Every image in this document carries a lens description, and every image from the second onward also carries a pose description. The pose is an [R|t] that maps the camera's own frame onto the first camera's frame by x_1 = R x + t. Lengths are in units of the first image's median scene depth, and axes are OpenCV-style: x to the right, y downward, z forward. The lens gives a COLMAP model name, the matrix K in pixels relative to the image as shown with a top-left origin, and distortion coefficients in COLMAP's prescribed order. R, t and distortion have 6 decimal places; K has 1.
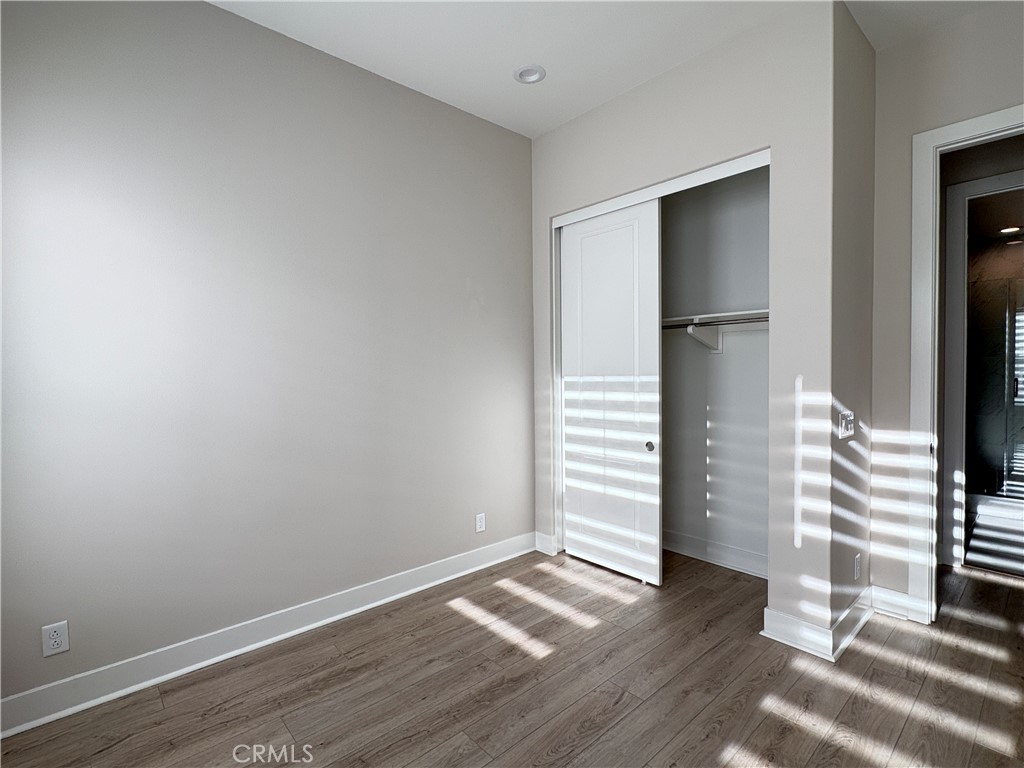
lens RADIAL K [[500.4, 0, 507.5], [0, 500.4, 382.3], [0, 0, 1]] dist [-0.009871, 0.000317]
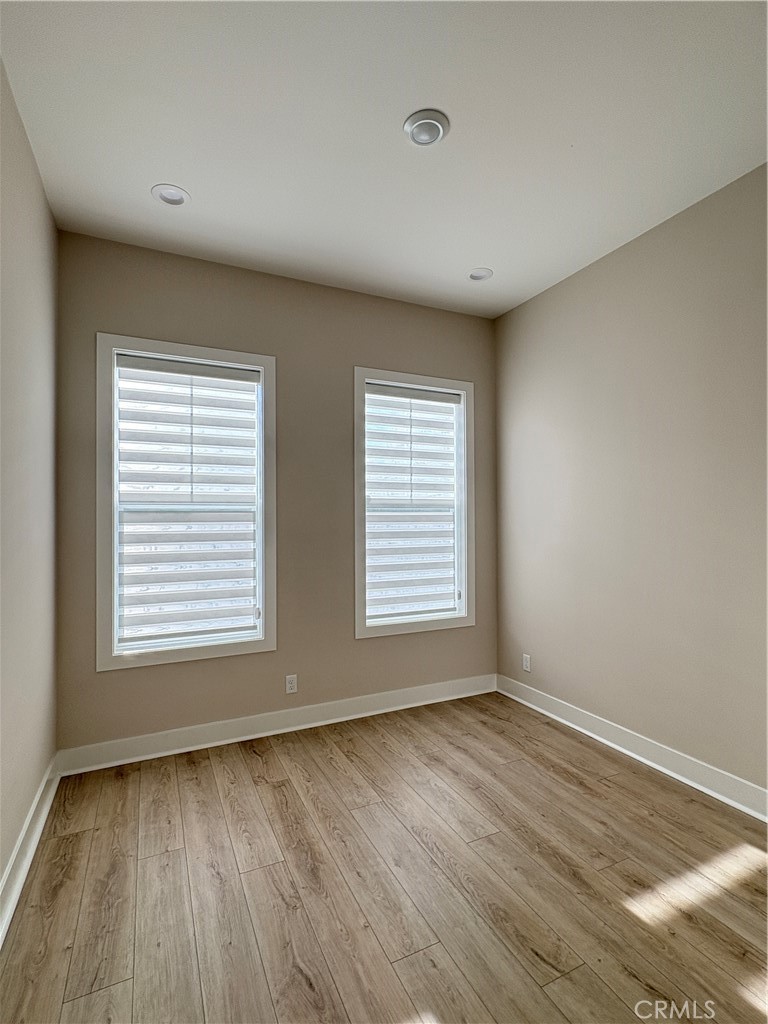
lens RADIAL K [[500.4, 0, 382.3], [0, 500.4, 512.4], [0, 0, 1]] dist [-0.009871, 0.000317]
pose [[-0.286985, 0.009088, -0.957892, 0.946185], [-0.014721, 0.999795, 0.013896, -0.069000], [0.957822, 0.018089, -0.286793, 0.880073]]
